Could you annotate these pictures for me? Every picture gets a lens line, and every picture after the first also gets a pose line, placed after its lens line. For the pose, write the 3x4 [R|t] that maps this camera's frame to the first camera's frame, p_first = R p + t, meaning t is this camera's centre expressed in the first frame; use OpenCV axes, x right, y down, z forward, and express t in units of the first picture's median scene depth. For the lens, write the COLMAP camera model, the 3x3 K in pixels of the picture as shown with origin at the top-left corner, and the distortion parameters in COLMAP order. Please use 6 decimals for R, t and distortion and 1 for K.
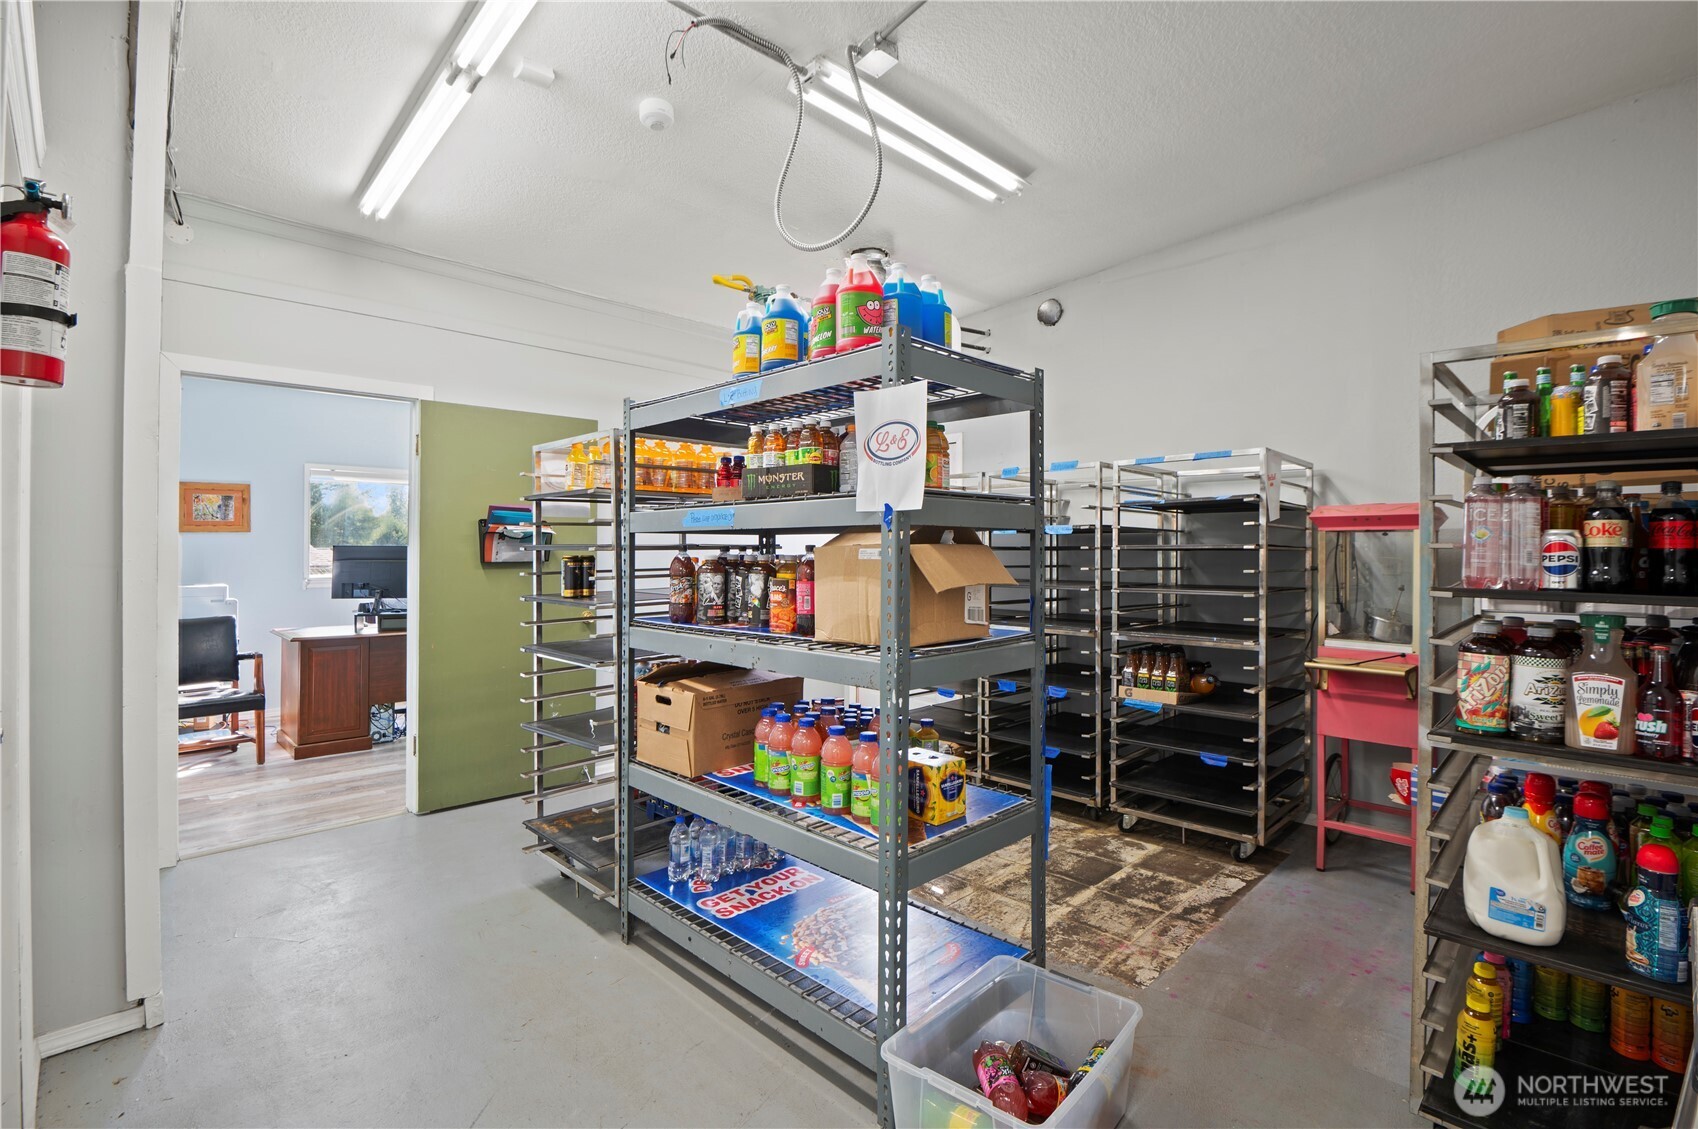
lens RADIAL K [[788.0, 0, 858.9], [0, 788.0, 548.0], [0, 0, 1]] dist [-0.021349, -0.002105]
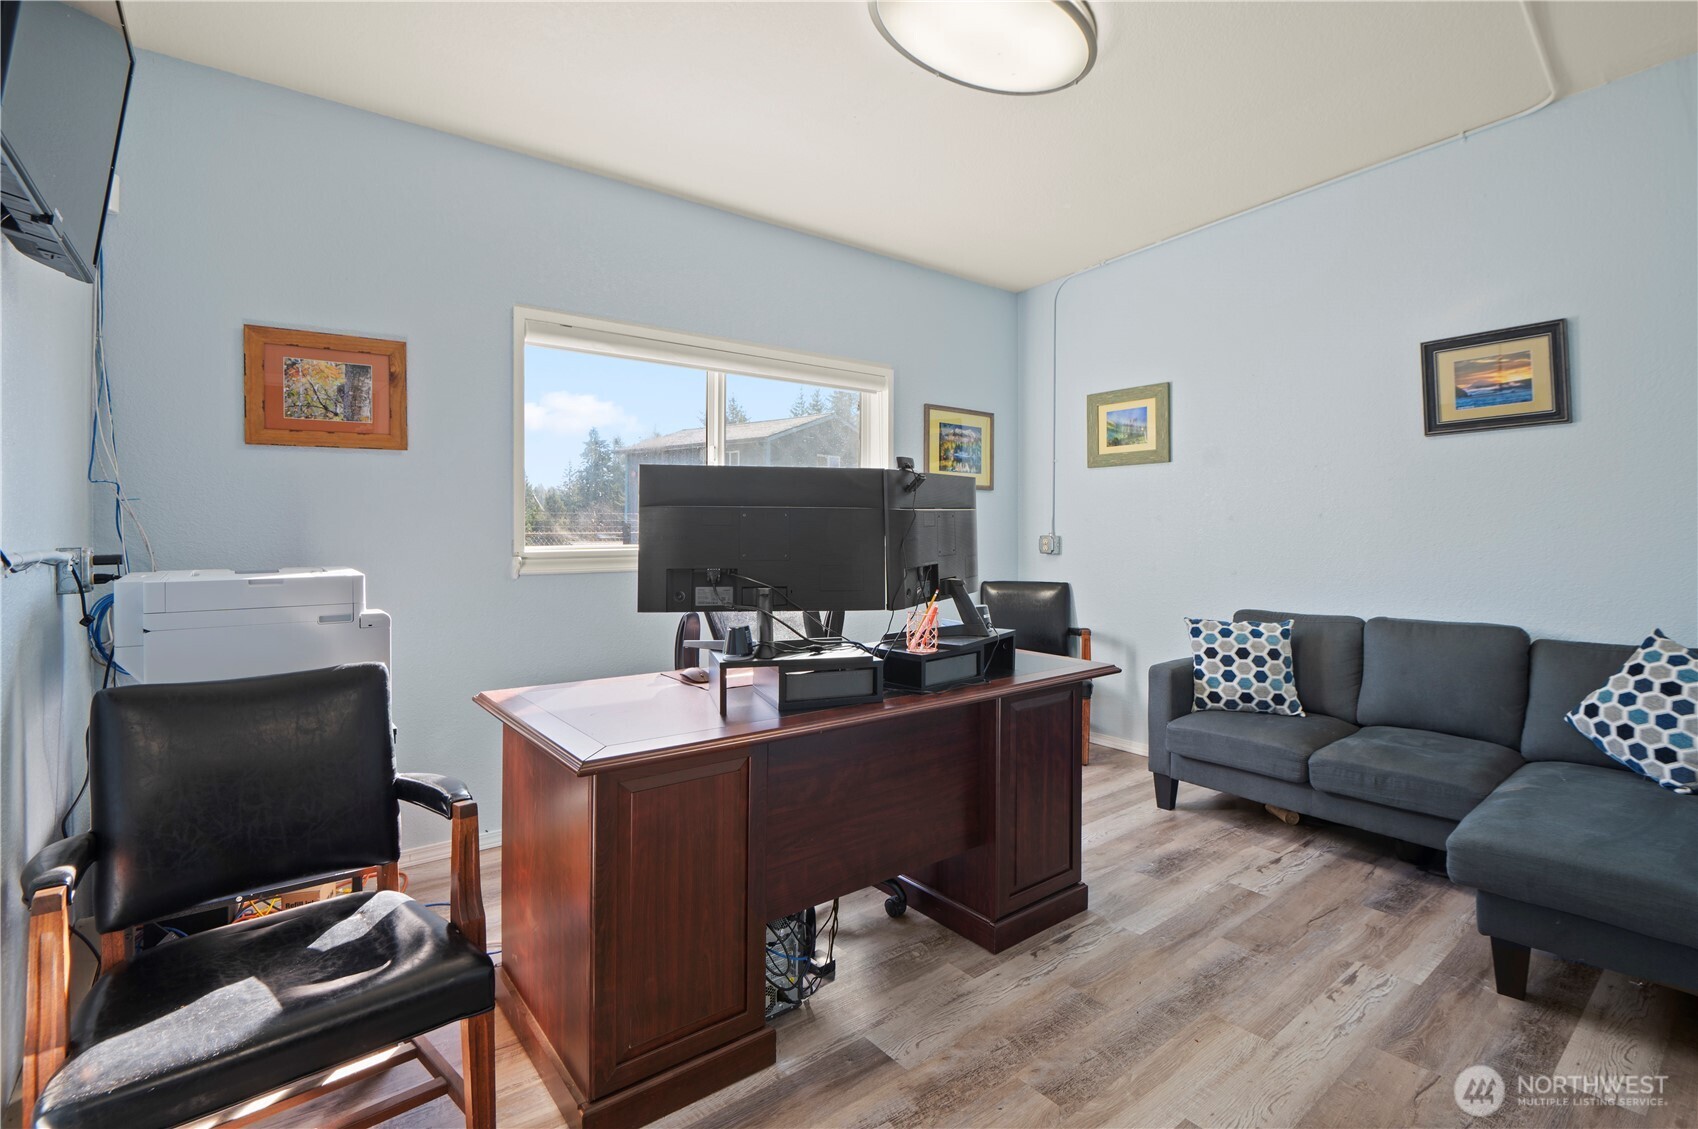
lens RADIAL K [[788.0, 0, 850.5], [0, 788.0, 559.9], [0, 0, 1]] dist [-0.021349, -0.002105]
pose [[0.992656, 0.000293, -0.120969, -0.842317], [0.003117, 0.999603, 0.028005, 0.049264], [0.120929, -0.028177, 0.992261, 1.031646]]
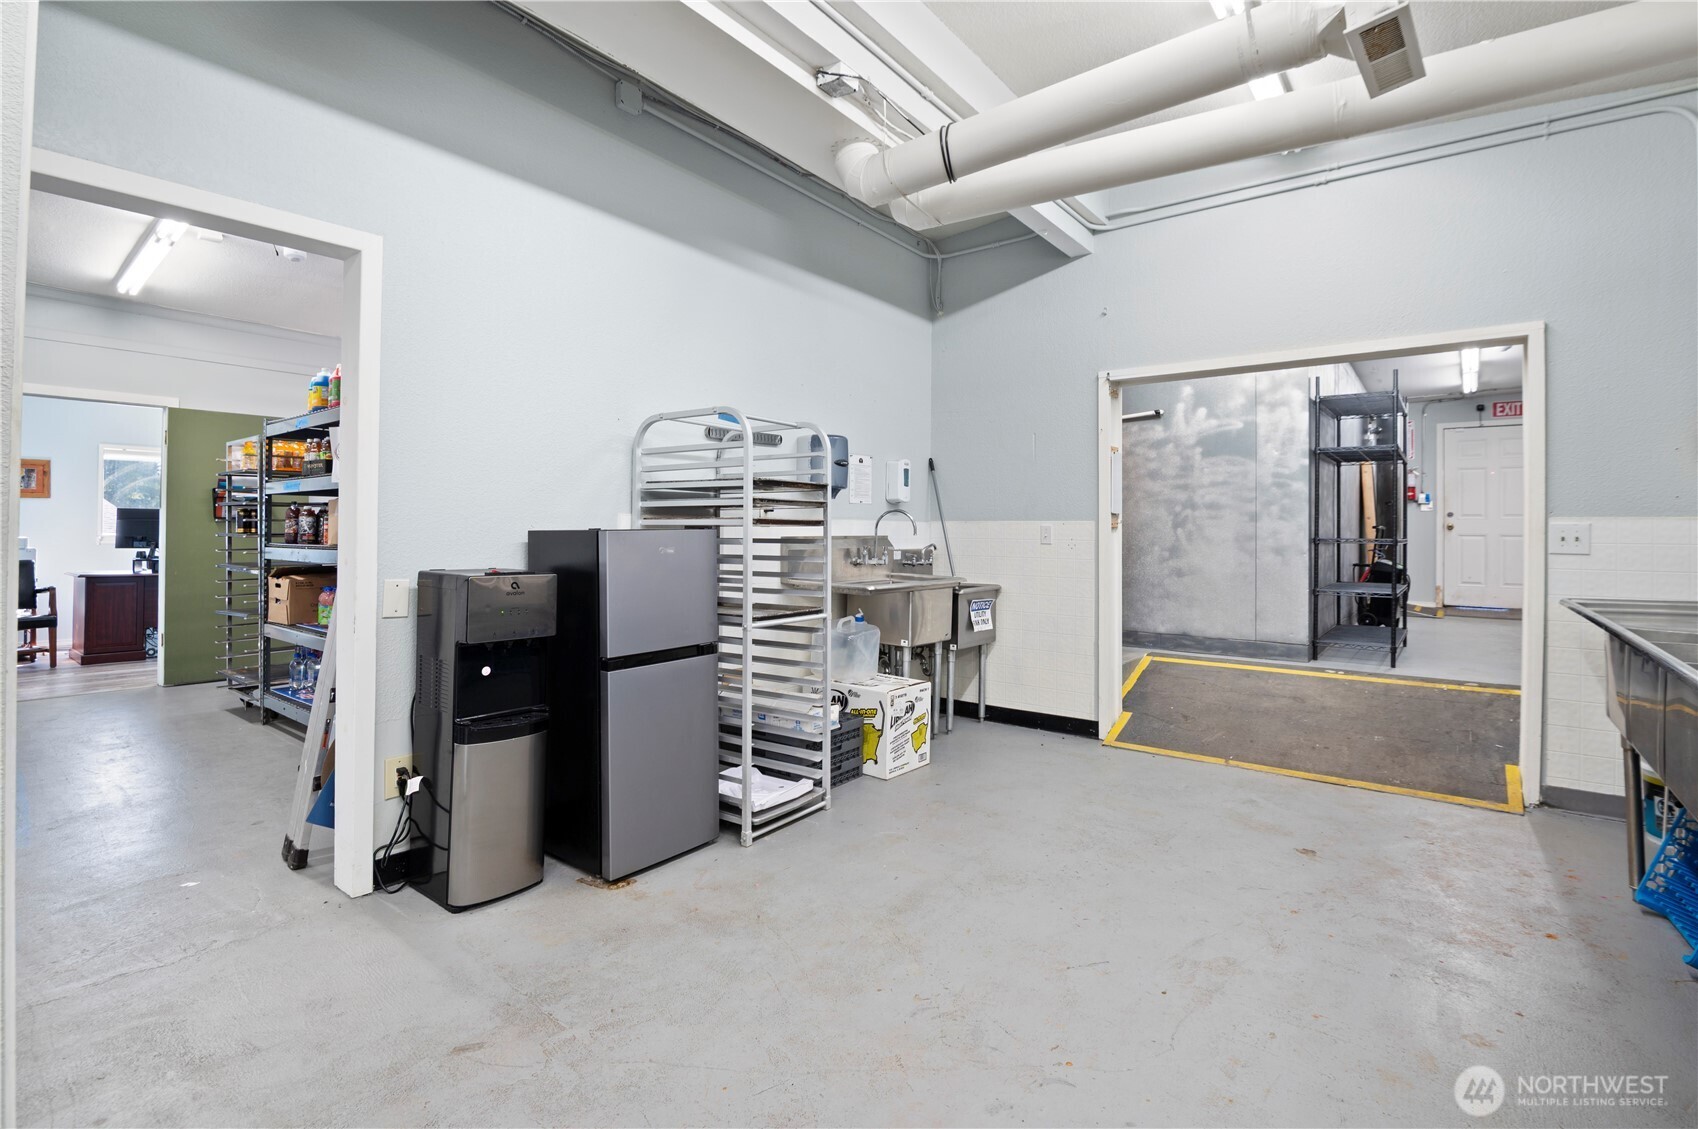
lens RADIAL K [[788.0, 0, 855.1], [0, 788.0, 518.9], [0, 0, 1]] dist [-0.021349, -0.002105]
pose [[0.991750, 0.002042, 0.128167, 0.622779], [-0.001128, 0.999973, -0.007203, 0.036524], [-0.128178, 0.006999, 0.991726, -0.711142]]
